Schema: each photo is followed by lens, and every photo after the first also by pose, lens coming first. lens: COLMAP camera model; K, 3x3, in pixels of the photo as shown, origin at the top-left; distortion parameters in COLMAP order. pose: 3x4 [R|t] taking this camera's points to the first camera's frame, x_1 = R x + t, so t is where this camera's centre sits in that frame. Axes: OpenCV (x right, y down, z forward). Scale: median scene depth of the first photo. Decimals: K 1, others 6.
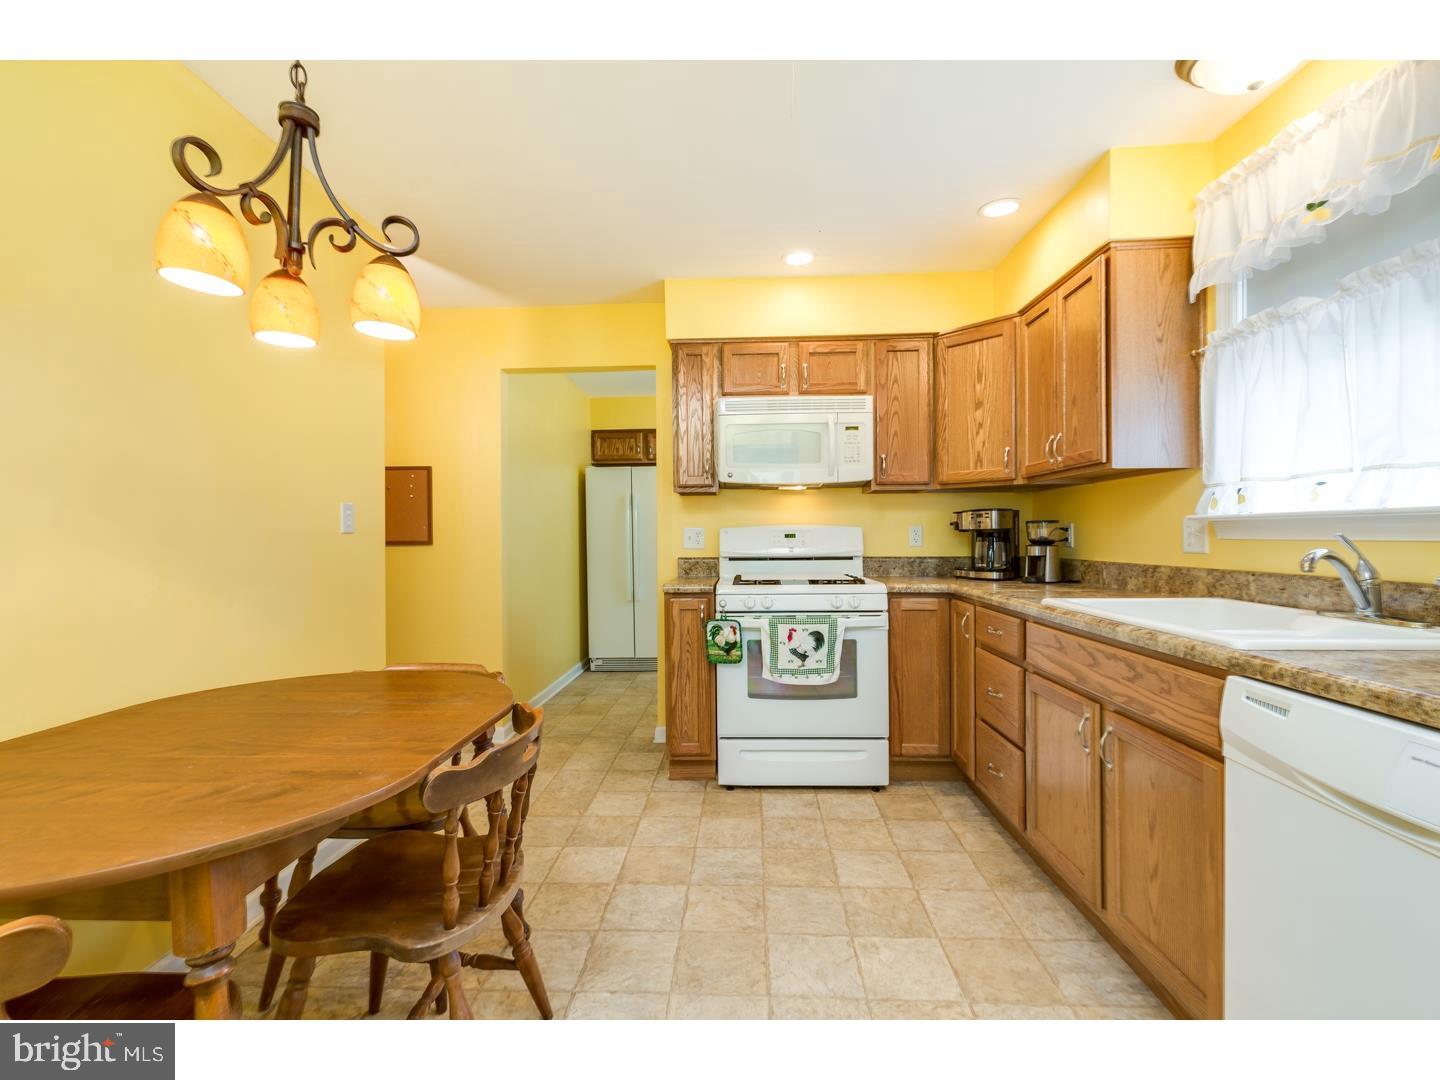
lens RADIAL K [[644.7, 0, 717.8], [0, 644.7, 535.8], [0, 0, 1]] dist [0.004584, -0.000976]
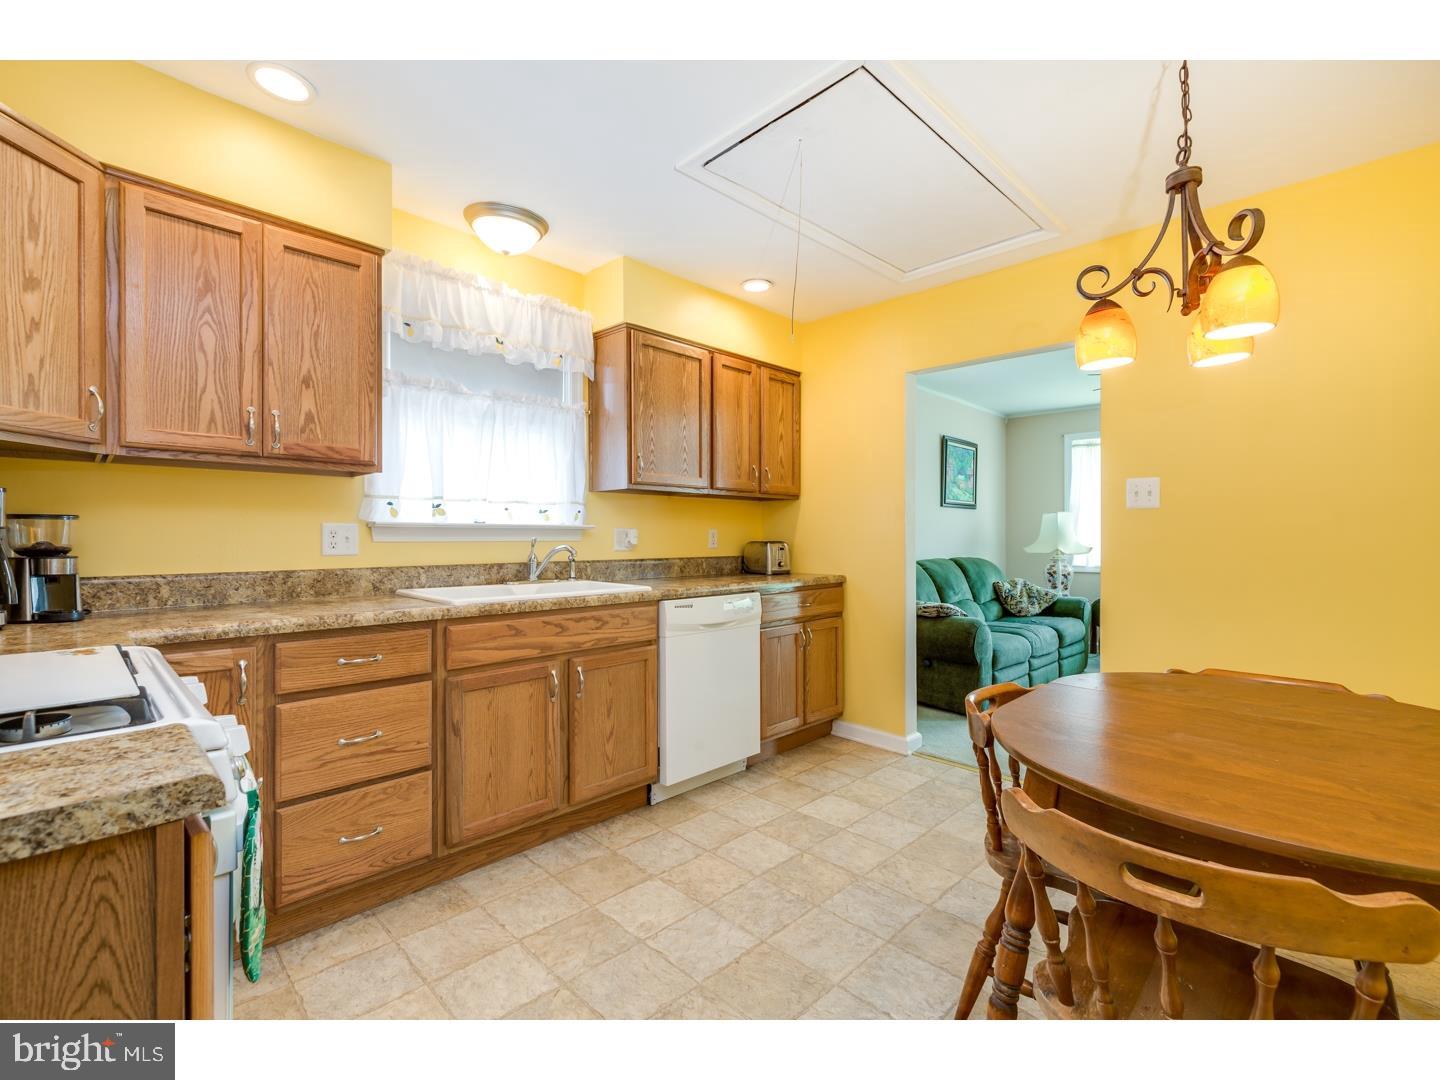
lens RADIAL K [[644.7, 0, 718.5], [0, 644.7, 534.9], [0, 0, 1]] dist [0.004584, -0.000976]
pose [[-0.737985, 0.006602, 0.674785, -0.358966], [0.004235, 0.999978, -0.005152, 0.000599], [-0.674804, -0.000944, -0.737997, 1.072490]]
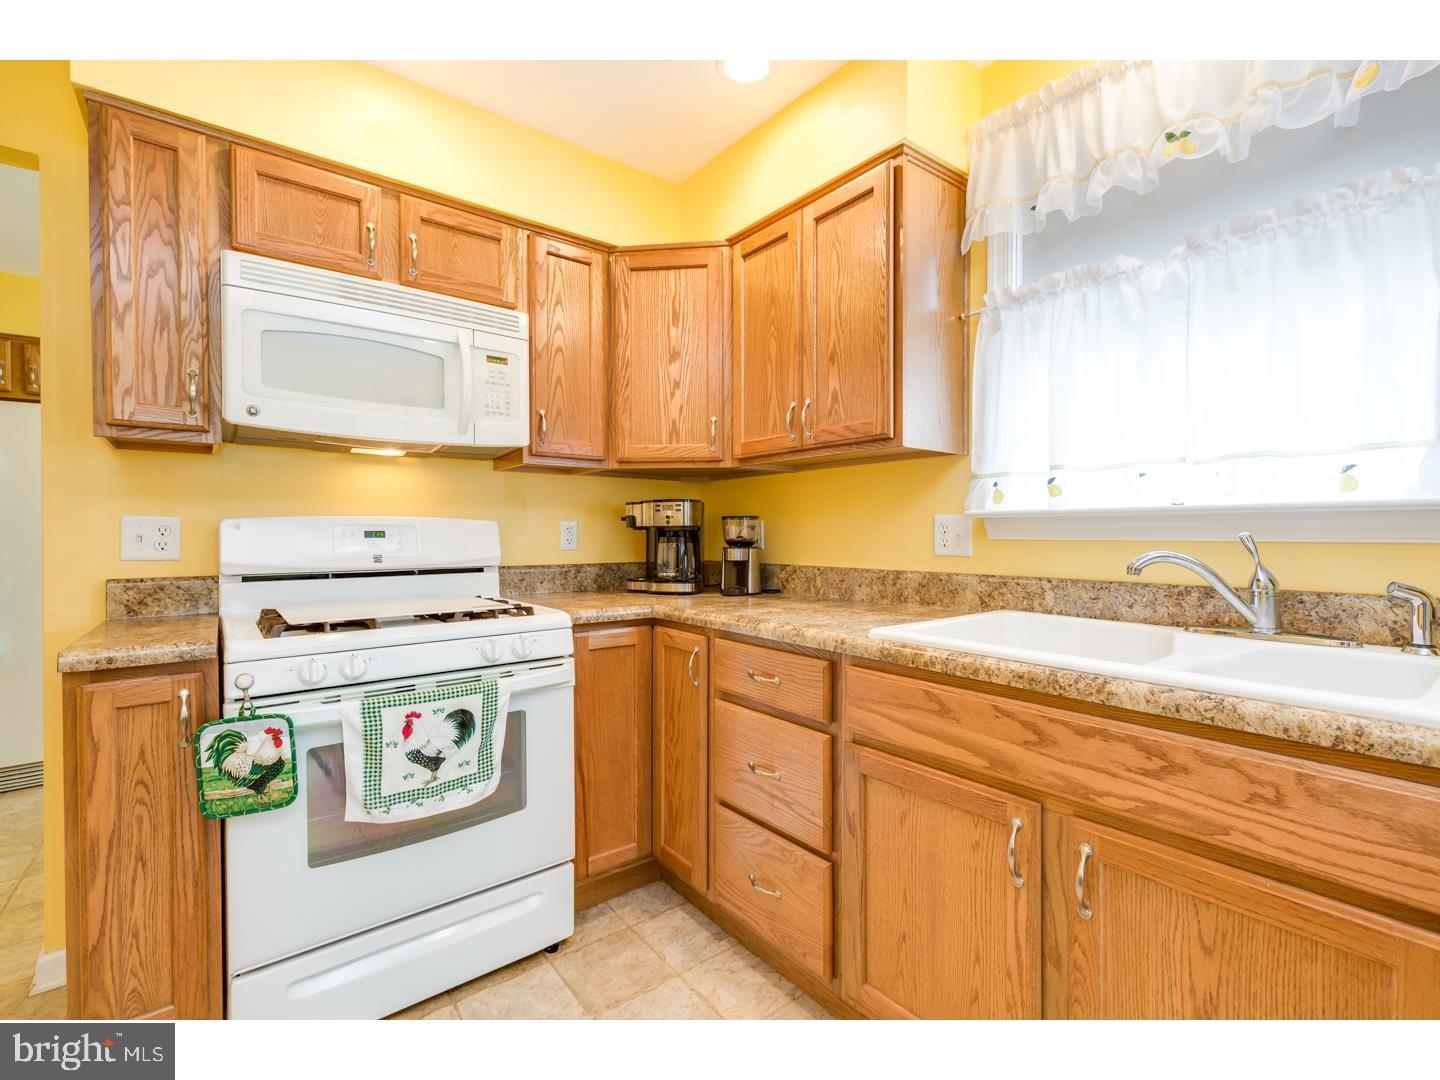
lens RADIAL K [[644.7, 0, 717.9], [0, 644.7, 536.6], [0, 0, 1]] dist [0.004584, -0.000976]
pose [[0.762199, 0.000414, 0.647343, -0.033114], [-0.002043, 0.999996, 0.001765, 0.000456], [-0.647340, -0.002668, 0.762197, 0.434617]]
